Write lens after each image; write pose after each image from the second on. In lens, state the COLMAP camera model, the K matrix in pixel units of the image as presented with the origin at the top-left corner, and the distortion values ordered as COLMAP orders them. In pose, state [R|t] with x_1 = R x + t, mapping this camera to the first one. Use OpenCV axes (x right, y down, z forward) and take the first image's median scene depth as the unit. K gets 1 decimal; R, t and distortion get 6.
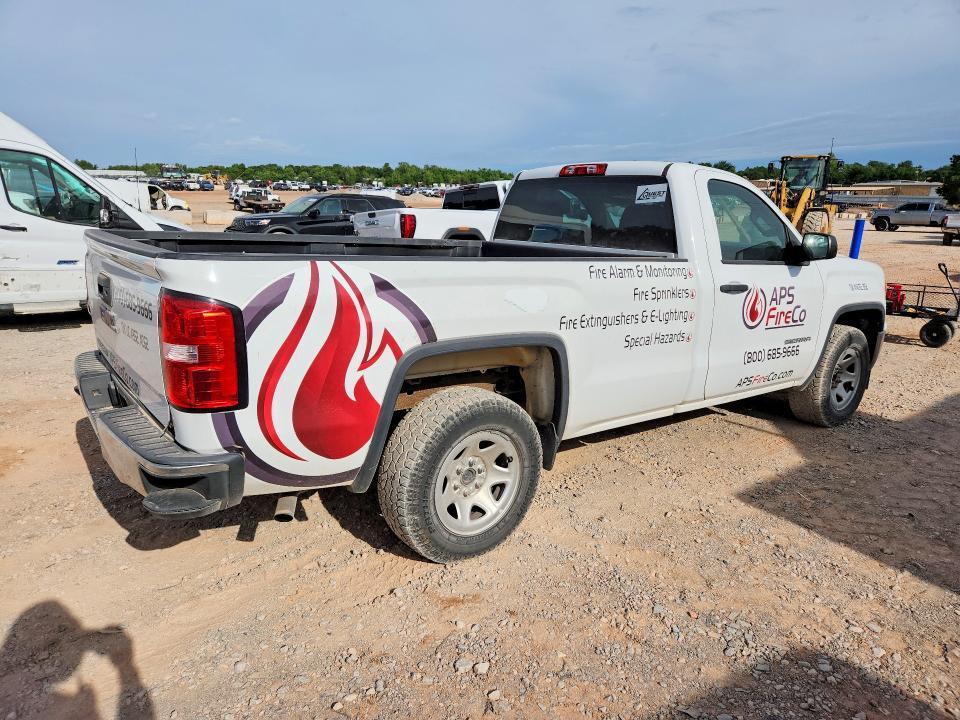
lens RADIAL K [[636.3, 0, 474.8], [0, 636.3, 359.1], [0, 0, 1]] dist [0.054396, -0.034744]
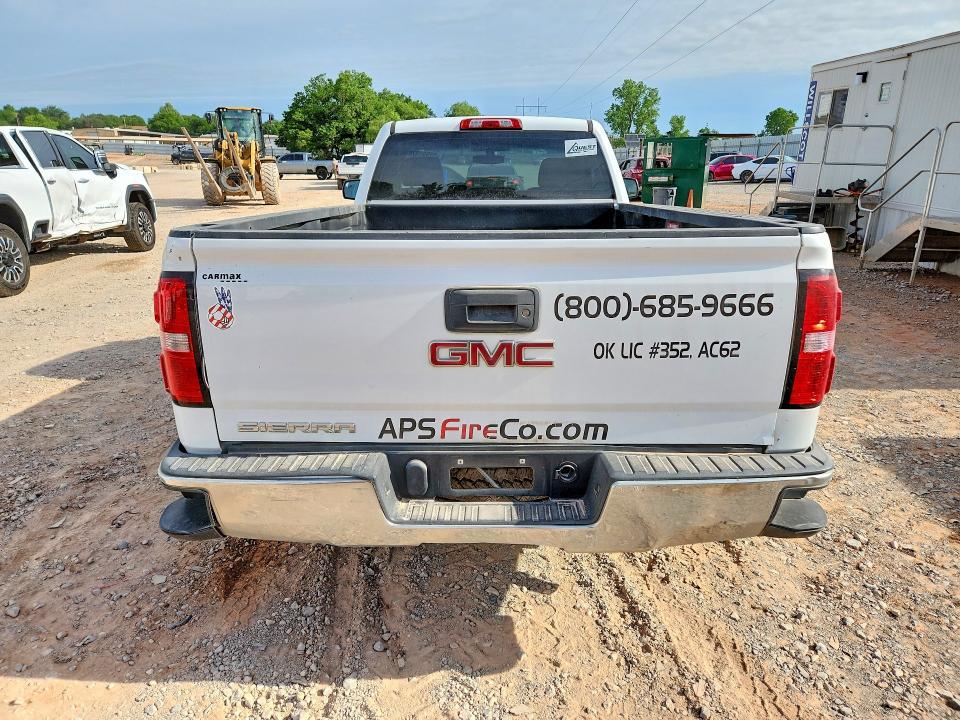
lens RADIAL K [[636.3, 0, 474.8], [0, 636.3, 359.1], [0, 0, 1]] dist [0.054396, -0.034744]
pose [[0.624730, -0.252554, 0.738870, -0.738043], [0.200132, 0.966430, 0.161121, -0.116090], [-0.754758, 0.047214, 0.654302, 0.416216]]
